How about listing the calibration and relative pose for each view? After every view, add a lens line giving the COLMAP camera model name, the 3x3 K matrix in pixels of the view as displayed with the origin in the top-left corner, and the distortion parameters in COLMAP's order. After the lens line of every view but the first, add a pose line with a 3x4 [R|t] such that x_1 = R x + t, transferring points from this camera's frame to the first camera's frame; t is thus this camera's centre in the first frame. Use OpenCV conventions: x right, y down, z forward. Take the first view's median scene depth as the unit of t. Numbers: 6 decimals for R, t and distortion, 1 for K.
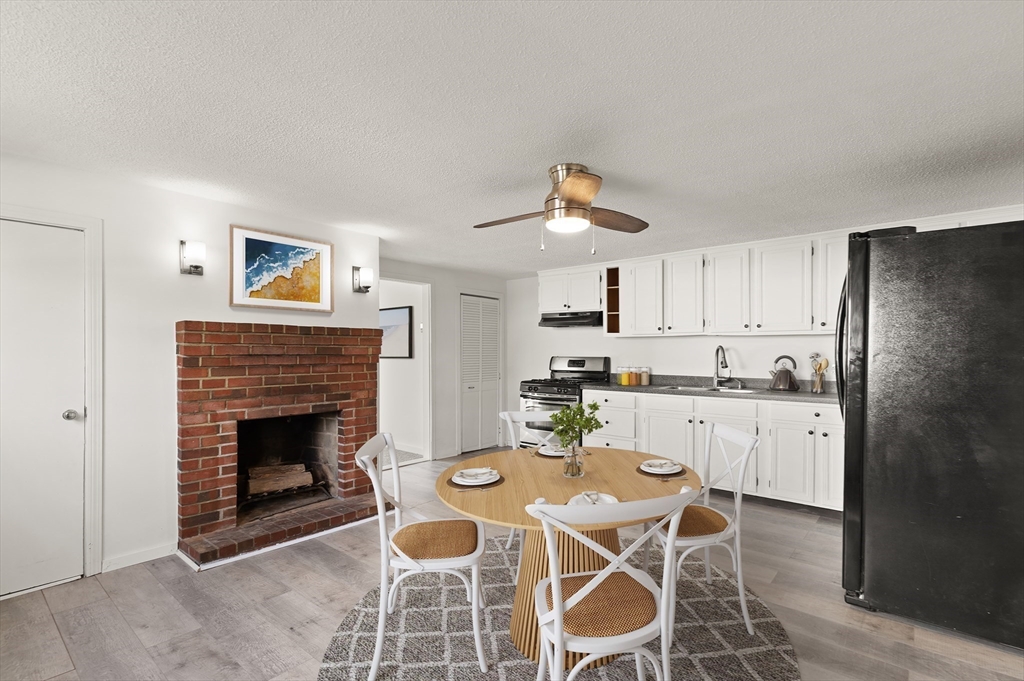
lens RADIAL K [[491.3, 0, 512.8], [0, 491.3, 348.9], [0, 0, 1]] dist [0.016731, 0.000589]
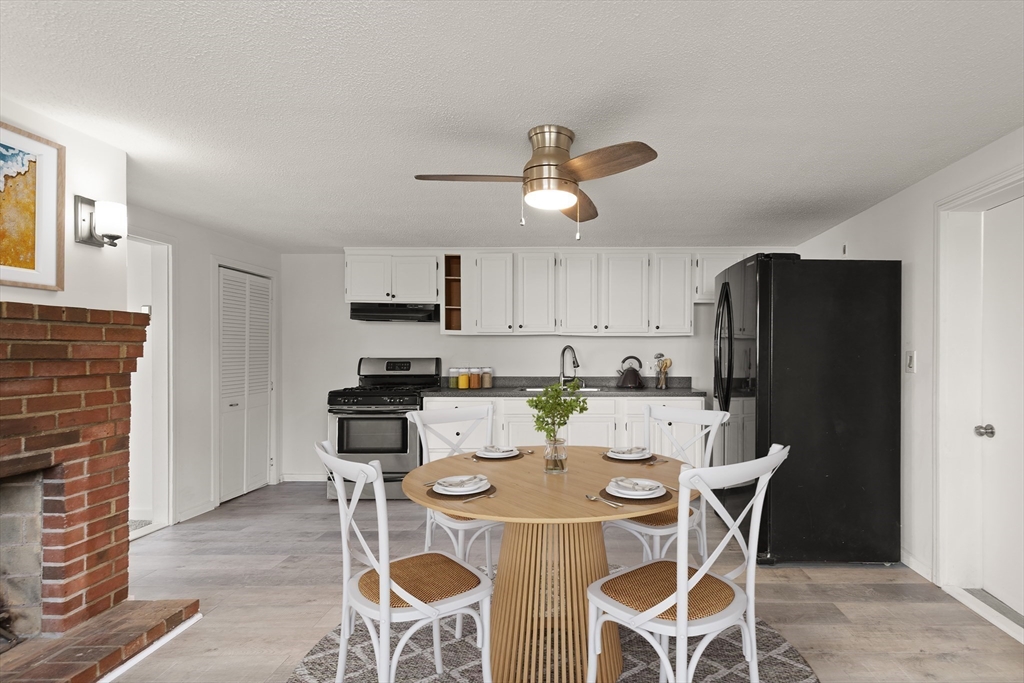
lens RADIAL K [[523.0, 0, 512.5], [0, 523.0, 343.7], [0, 0, 1]] dist [0.014260, -0.000293]
pose [[0.754079, 0.008338, 0.656730, -0.350417], [-0.003930, 0.999959, -0.008183, -0.001693], [-0.656772, 0.003590, 0.754081, 0.255818]]
